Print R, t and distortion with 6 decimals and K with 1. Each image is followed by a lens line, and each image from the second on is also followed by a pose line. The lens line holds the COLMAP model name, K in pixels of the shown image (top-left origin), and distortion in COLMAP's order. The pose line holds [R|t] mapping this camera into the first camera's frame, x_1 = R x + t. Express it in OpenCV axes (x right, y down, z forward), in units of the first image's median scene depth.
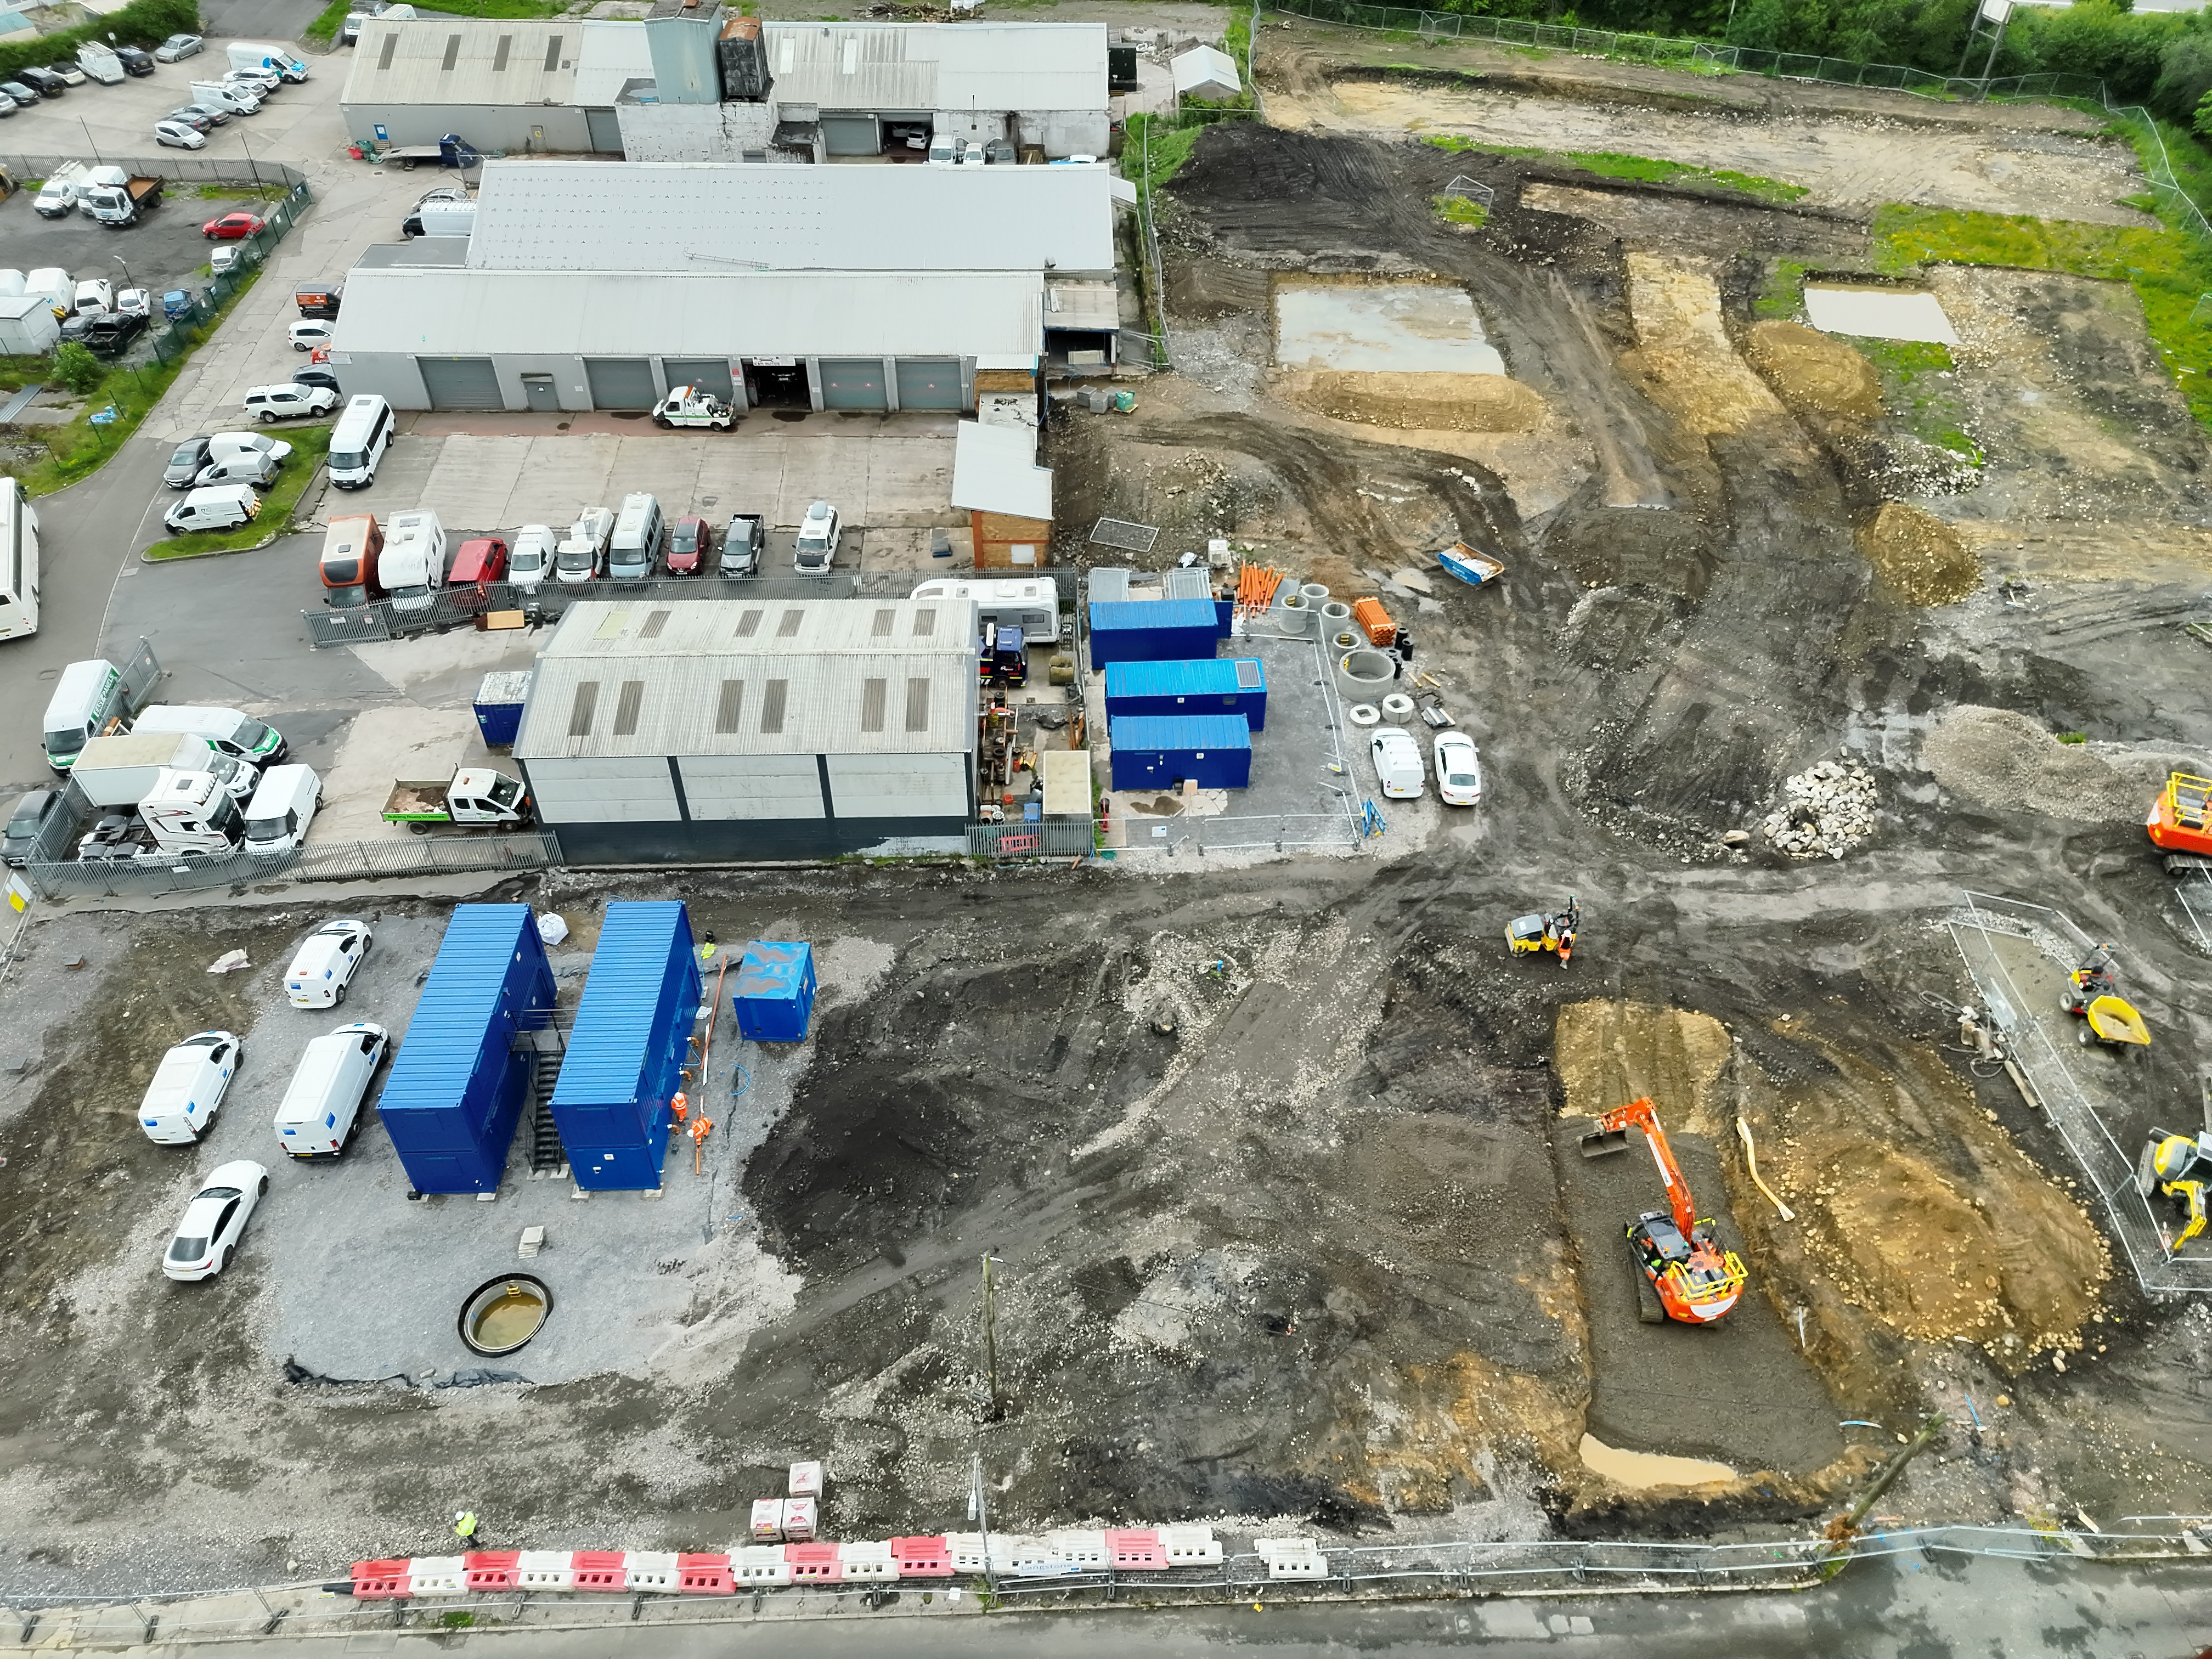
lens RADIAL K [[1605.4, 0, 1104.8], [0, 1605.4, 778.5], [0, 0, 1]] dist [0.077542, -0.068436]
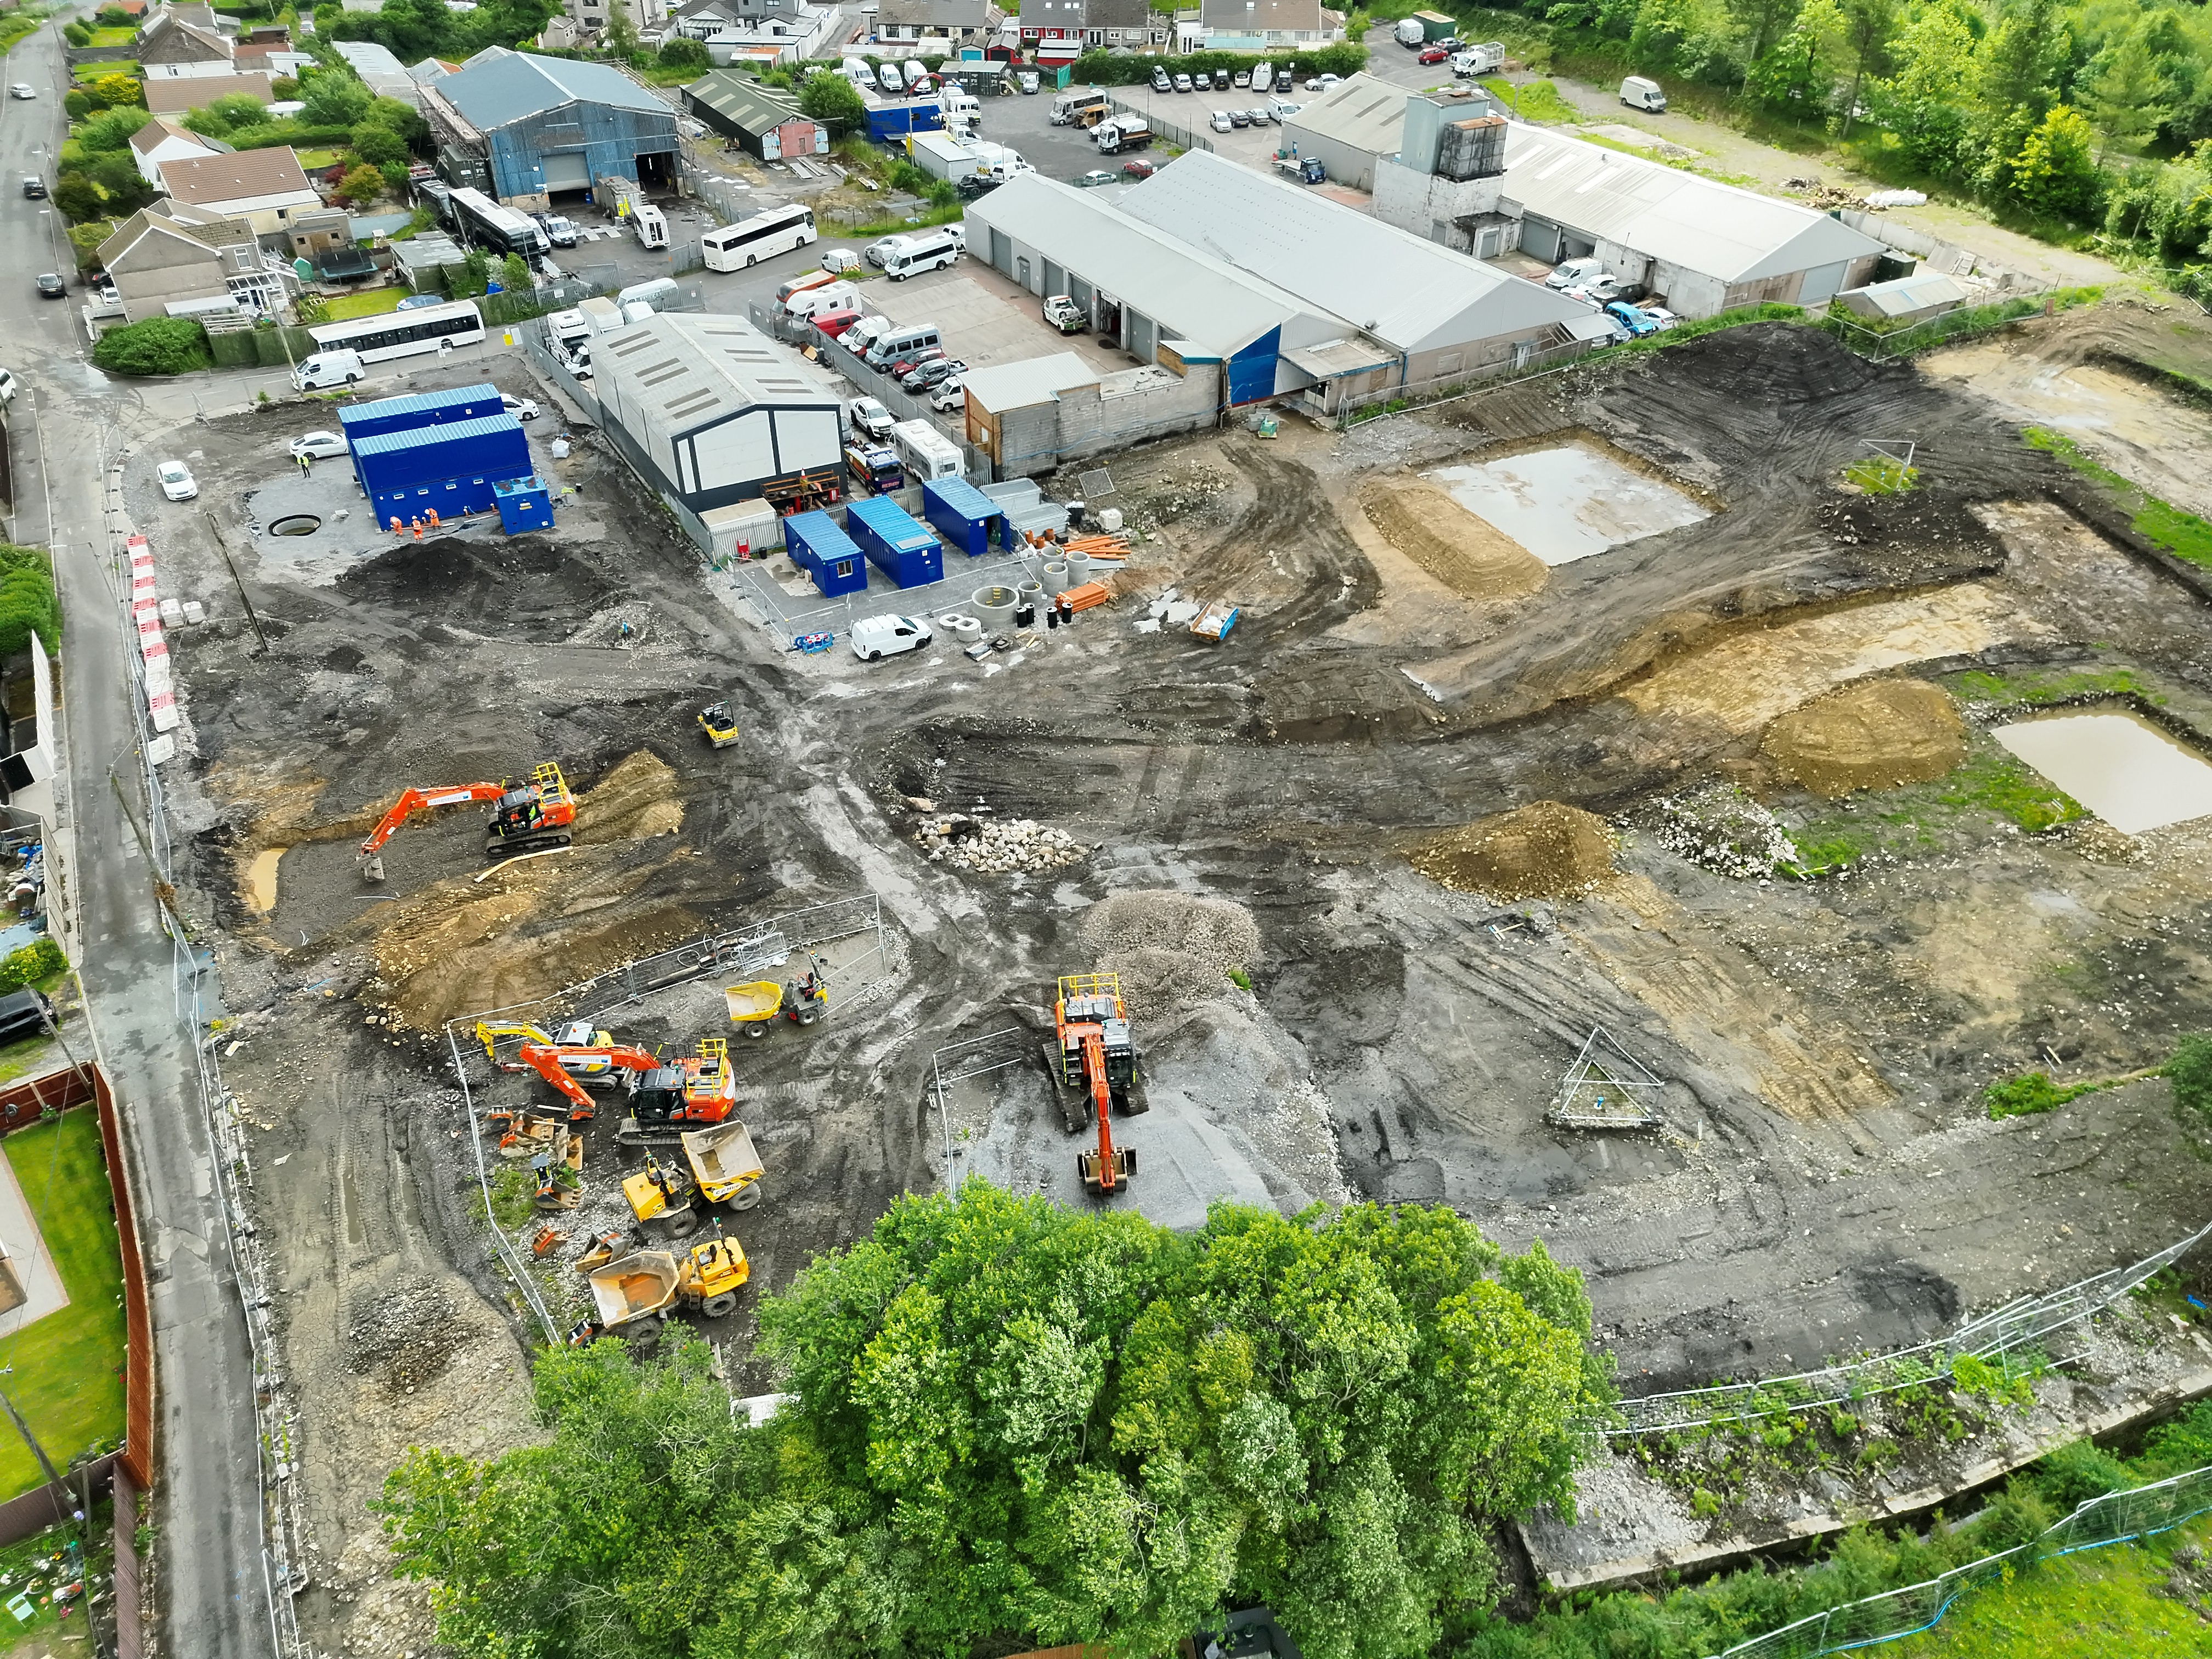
lens RADIAL K [[1605.4, 0, 1104.8], [0, 1605.4, 778.5], [0, 0, 1]] dist [0.077542, -0.068436]
pose [[0.467122, 0.498484, -0.730282, 1.160257], [-0.577076, 0.797645, 0.175341, -0.223698], [0.669910, 0.339523, 0.660261, 0.357003]]
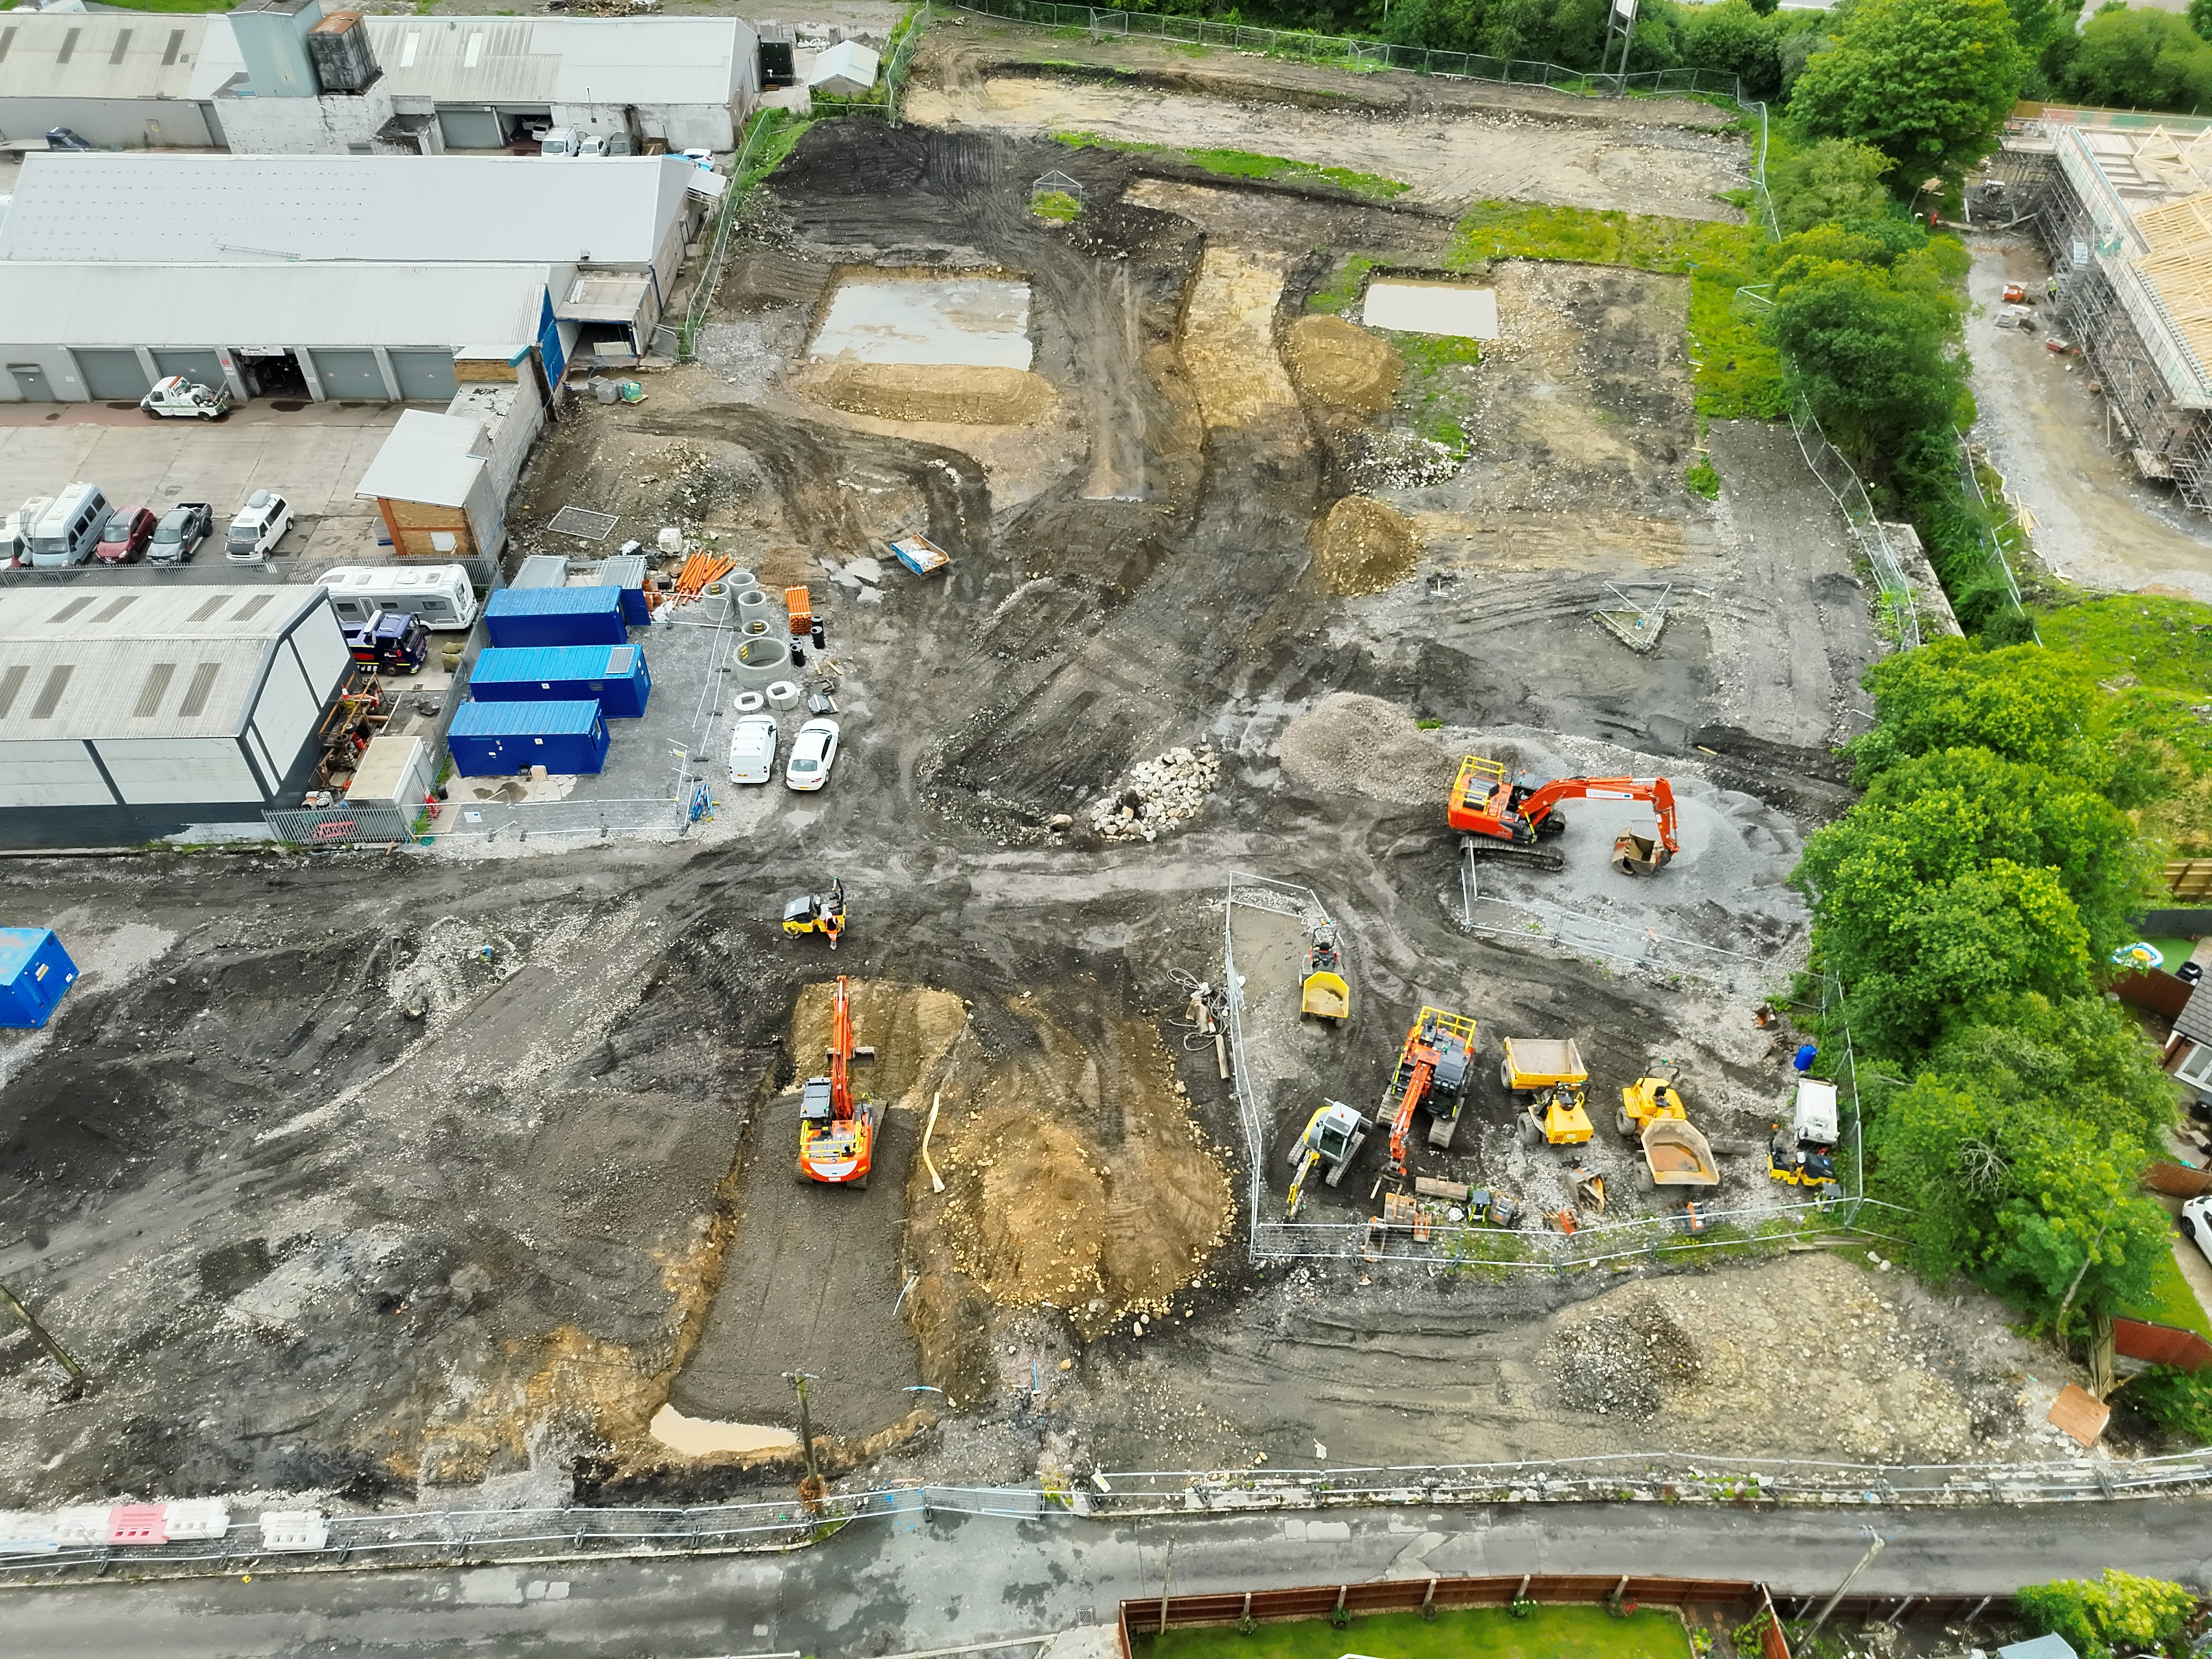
lens RADIAL K [[1605.4, 0, 1104.8], [0, 1605.4, 778.5], [0, 0, 1]] dist [0.077542, -0.068436]
pose [[0.999993, -0.002998, -0.002398, 0.400938], [0.002999, 0.999995, 0.000537, 0.008804], [0.002397, -0.000545, 0.999997, -0.009453]]
